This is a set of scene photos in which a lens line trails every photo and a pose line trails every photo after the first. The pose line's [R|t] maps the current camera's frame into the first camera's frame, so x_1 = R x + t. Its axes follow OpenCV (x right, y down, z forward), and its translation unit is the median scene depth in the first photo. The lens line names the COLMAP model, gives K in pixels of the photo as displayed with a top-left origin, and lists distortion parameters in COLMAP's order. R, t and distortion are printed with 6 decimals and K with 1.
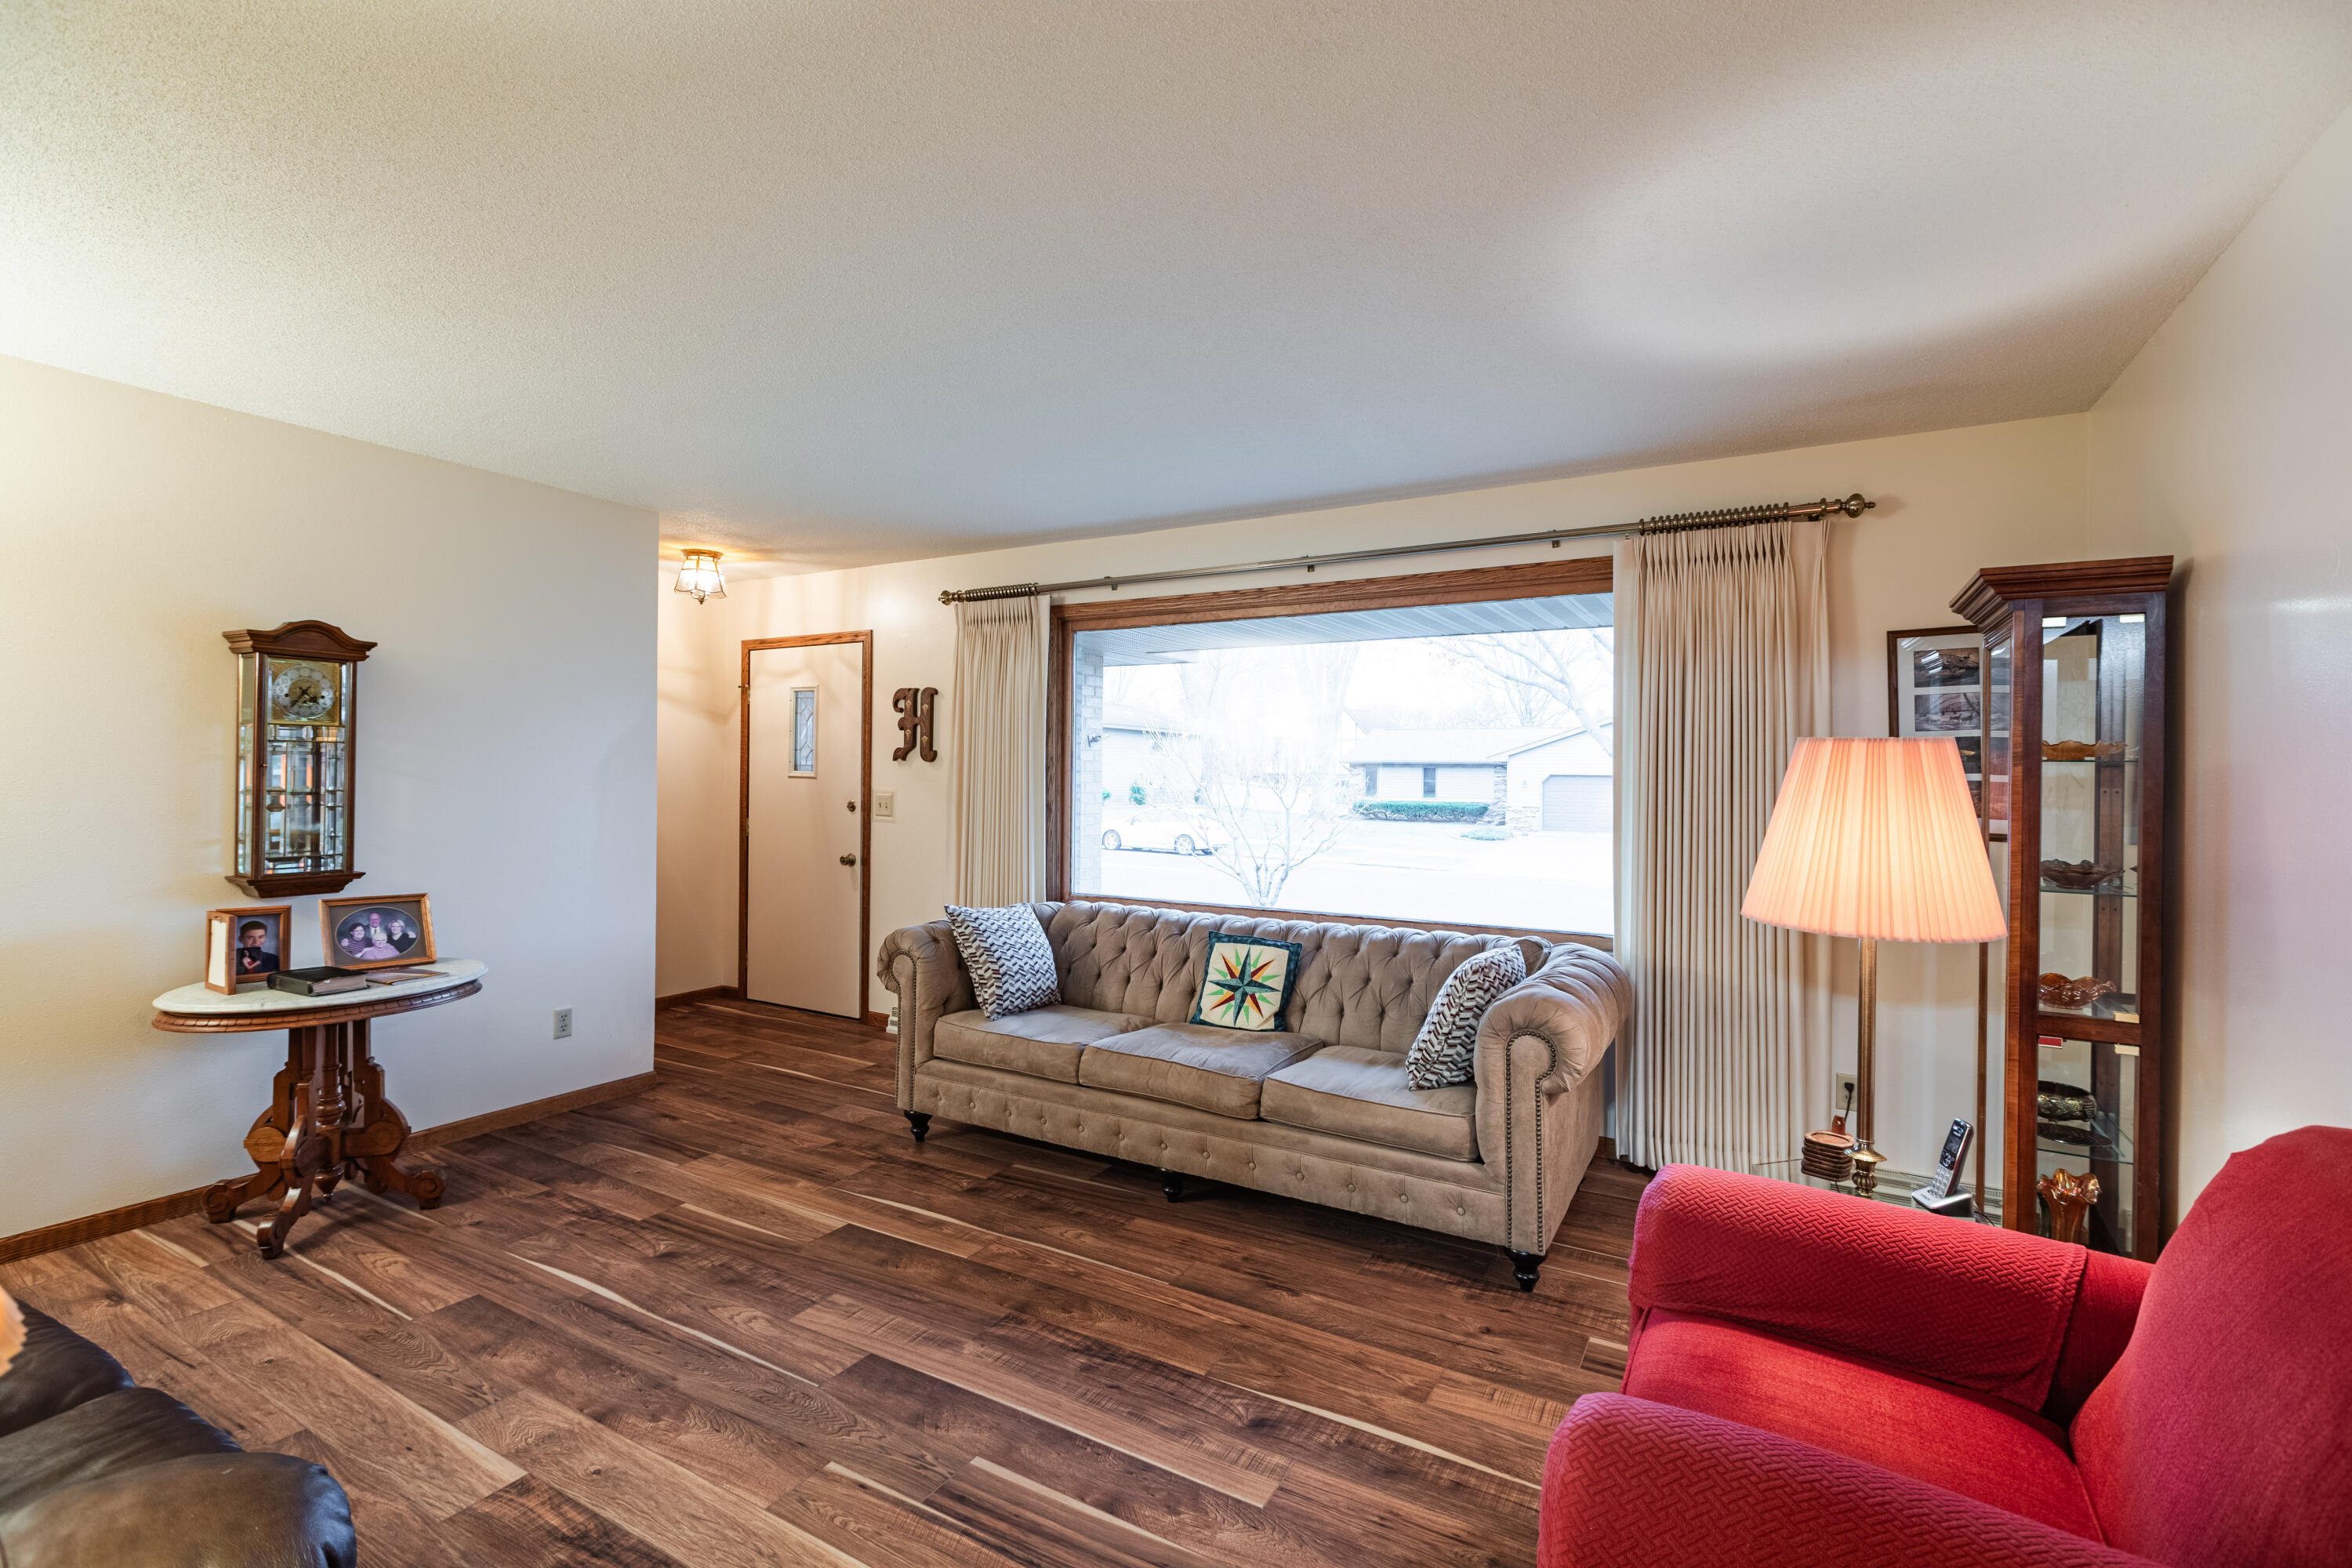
lens RADIAL K [[1045.4, 0, 1168.1], [0, 1045.4, 780.6], [0, 0, 1]] dist [0.001318, -0.000405]
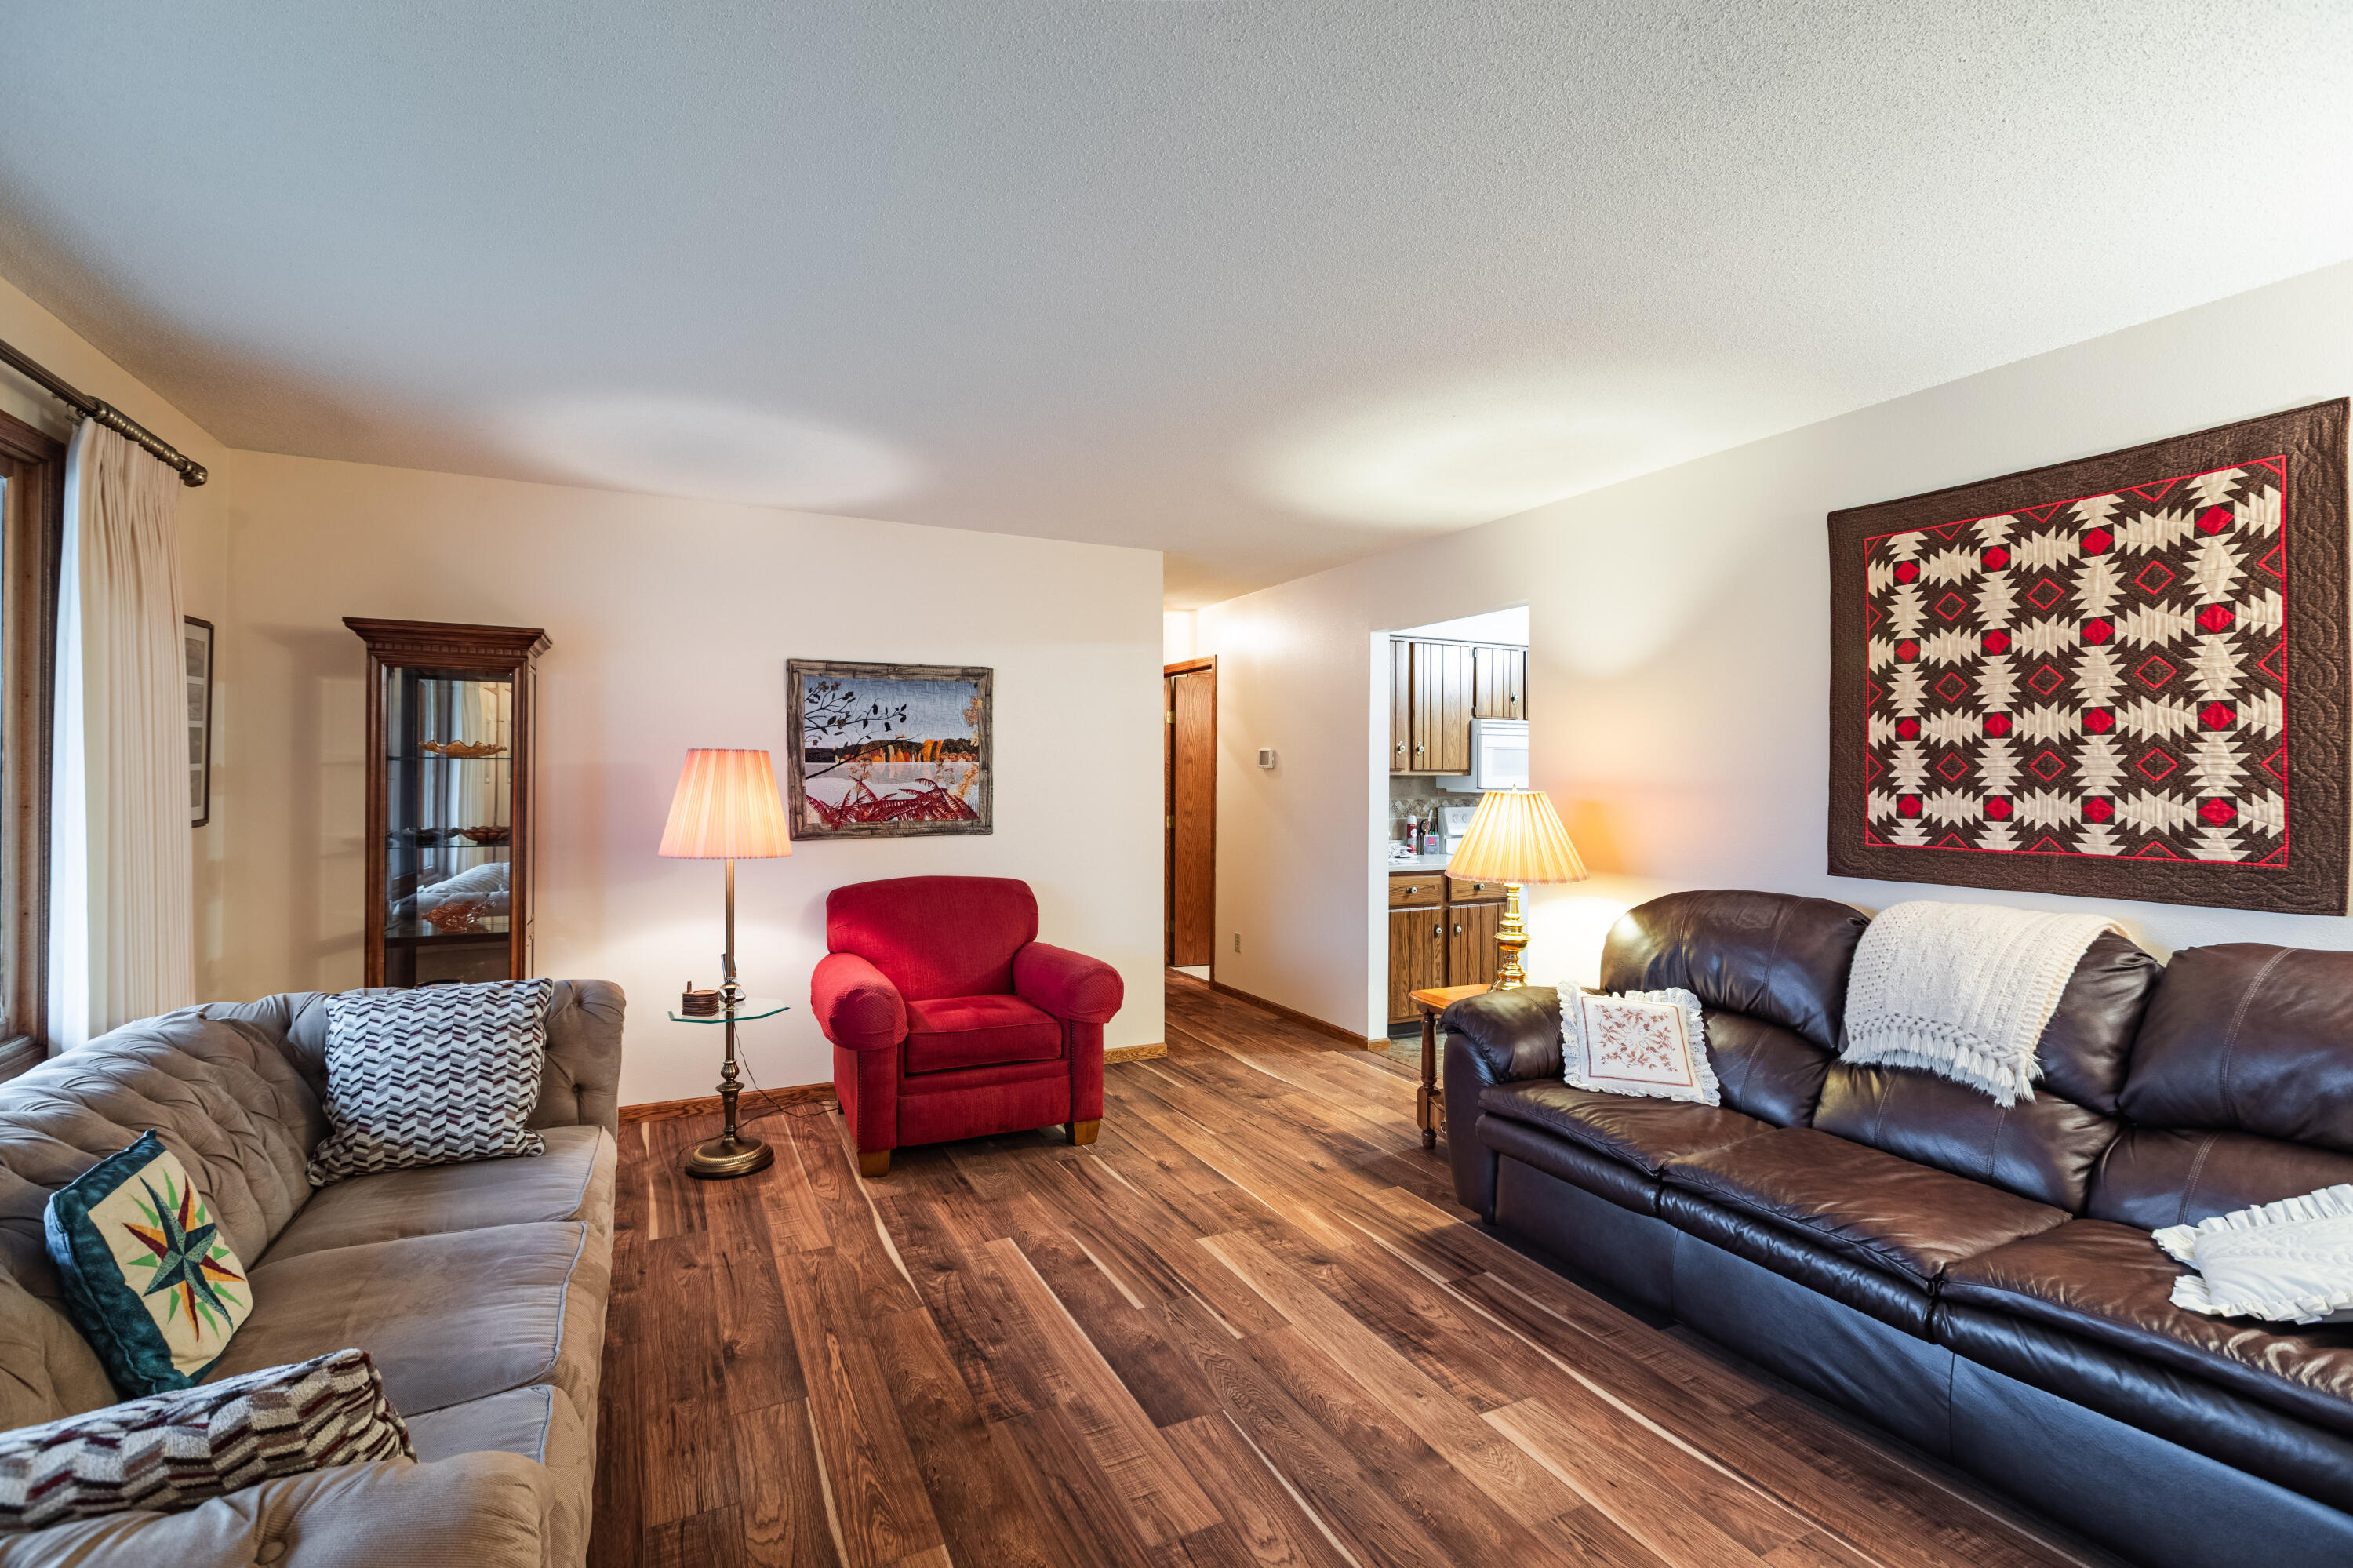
lens RADIAL K [[1045.9, 0, 1174.5], [0, 1045.9, 772.9], [0, 0, 1]] dist [0.001318, -0.000405]
pose [[-0.836144, -0.013900, 0.548334, -0.589485], [-0.012038, 0.999903, 0.006991, -0.014291], [-0.548378, -0.000755, -0.836230, 1.318616]]
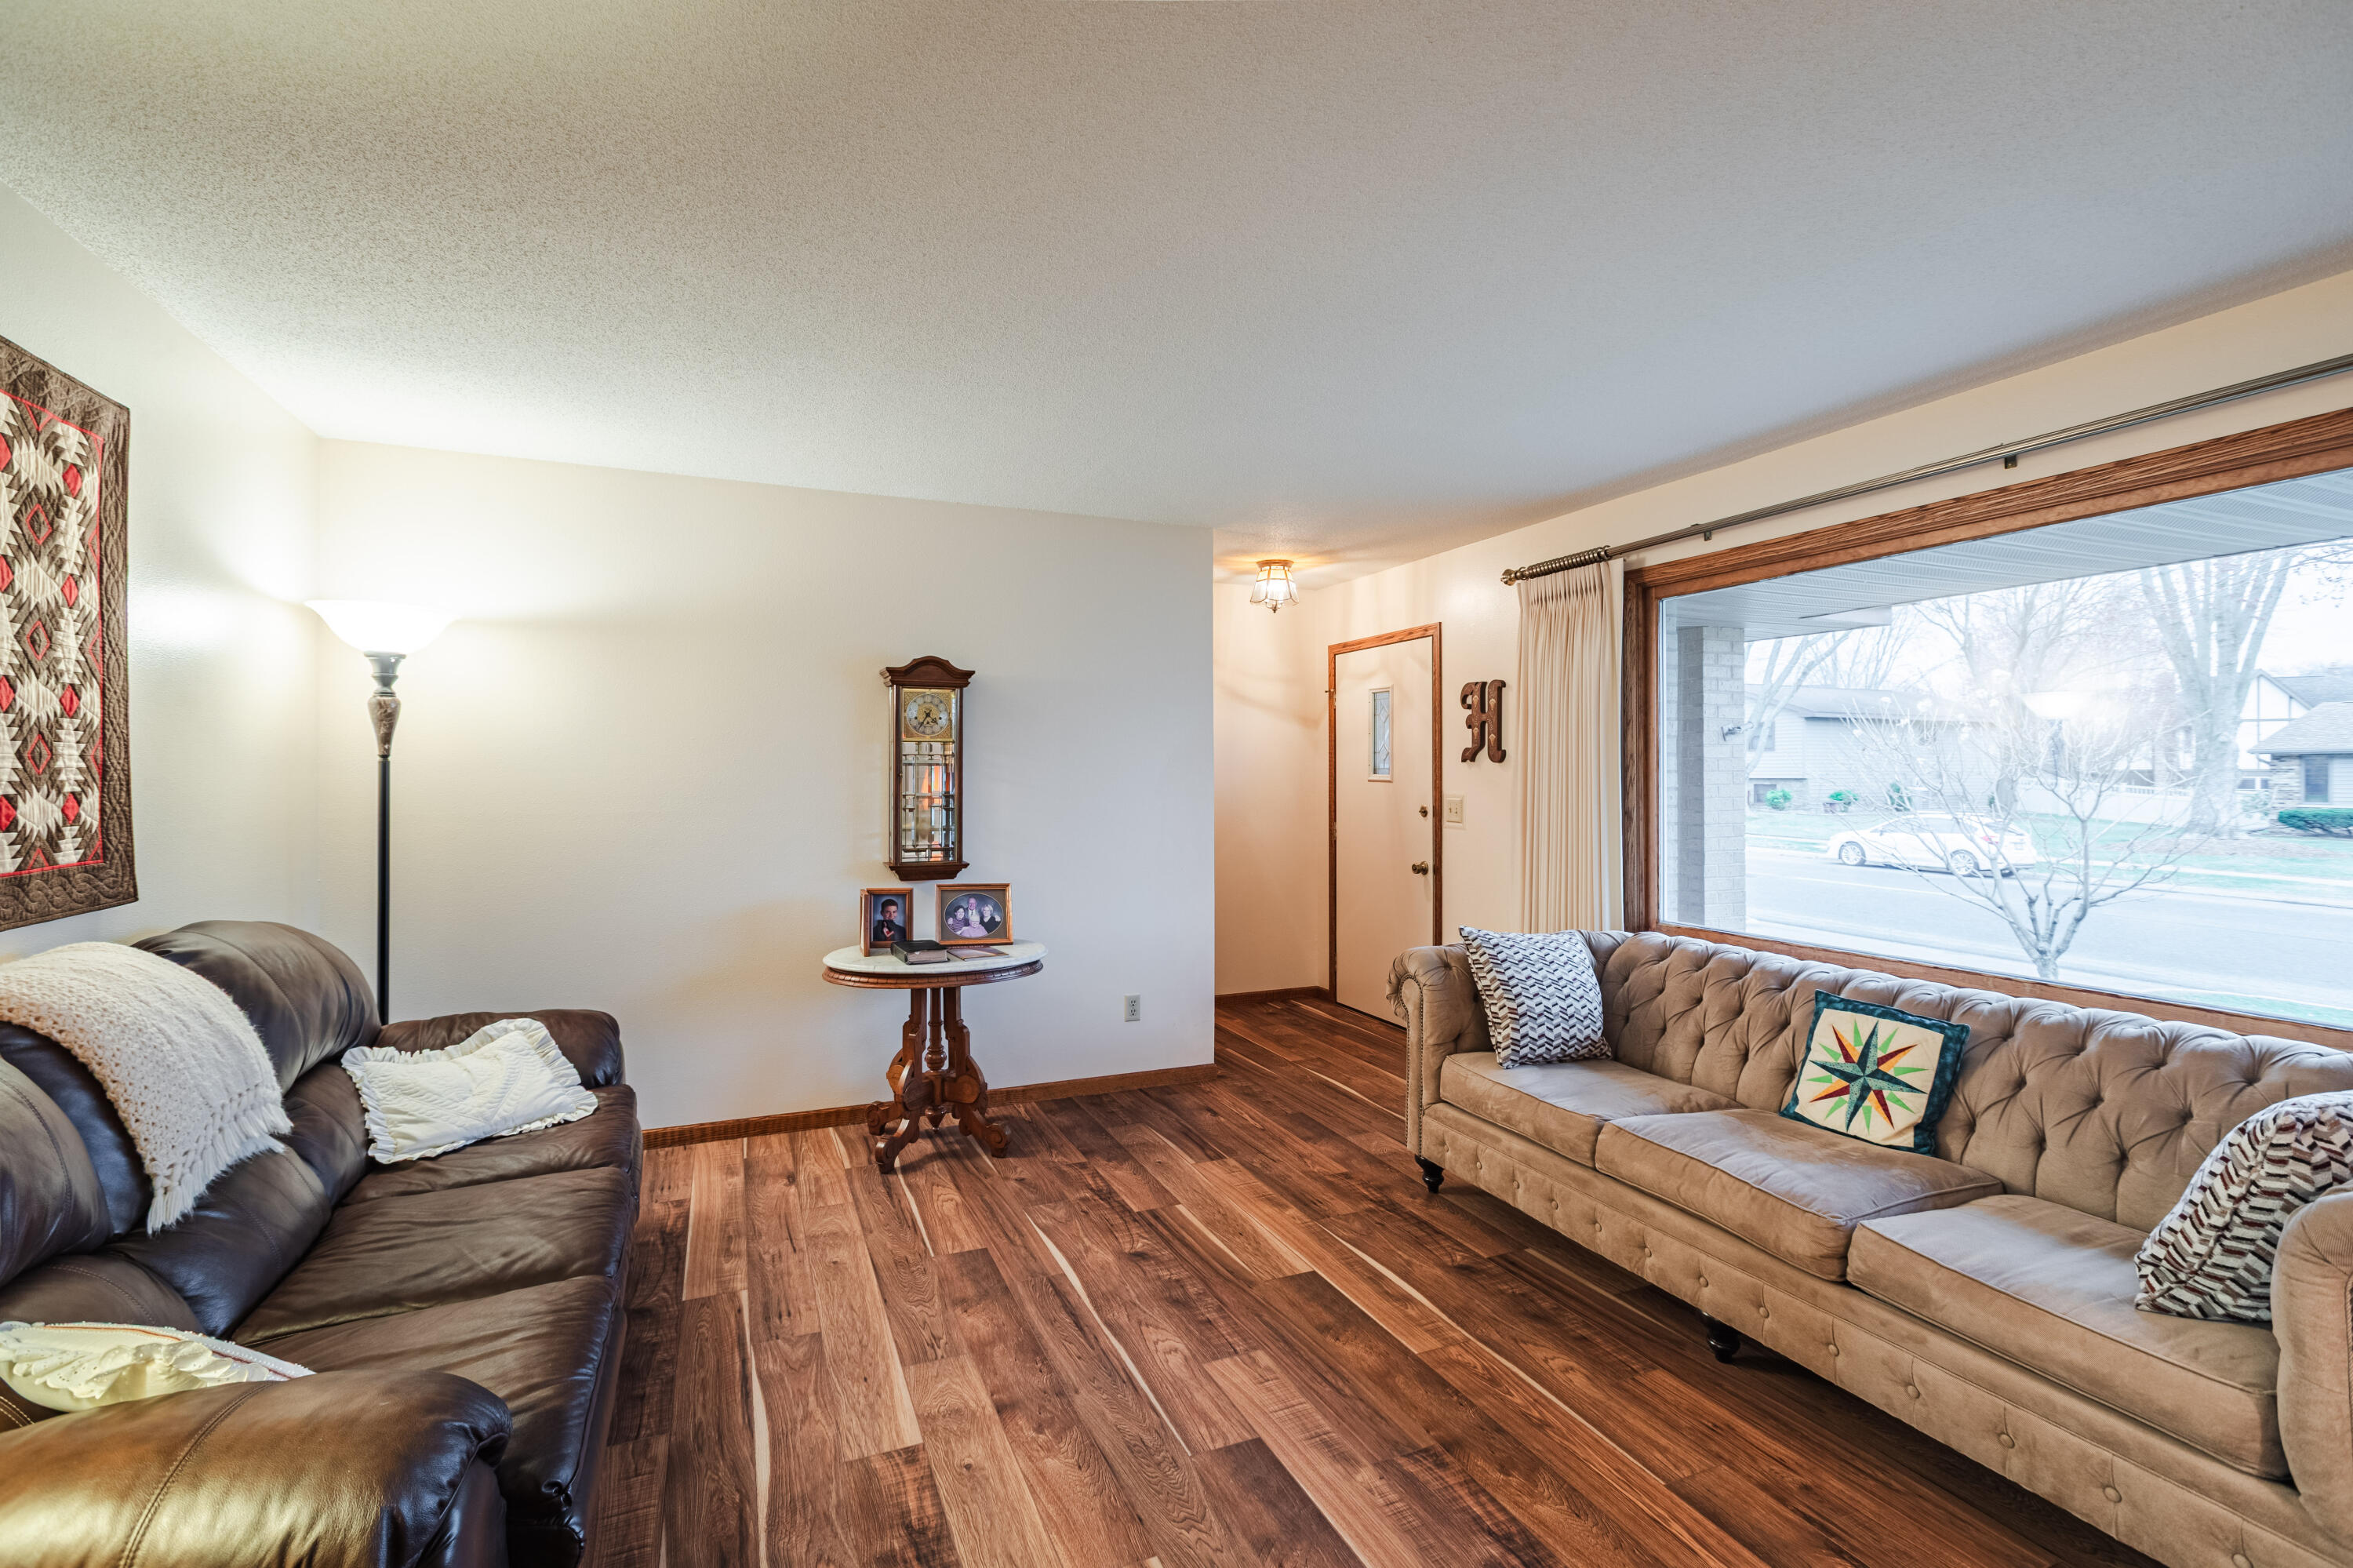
lens RADIAL K [[1045.9, 0, 1168.4], [0, 1045.9, 774.9], [0, 0, 1]] dist [0.001318, -0.000405]
pose [[0.798178, -0.010876, -0.602324, 0.143547], [0.005727, 0.999929, -0.010467, 0.000591], [0.602395, 0.004905, 0.798183, 0.189998]]
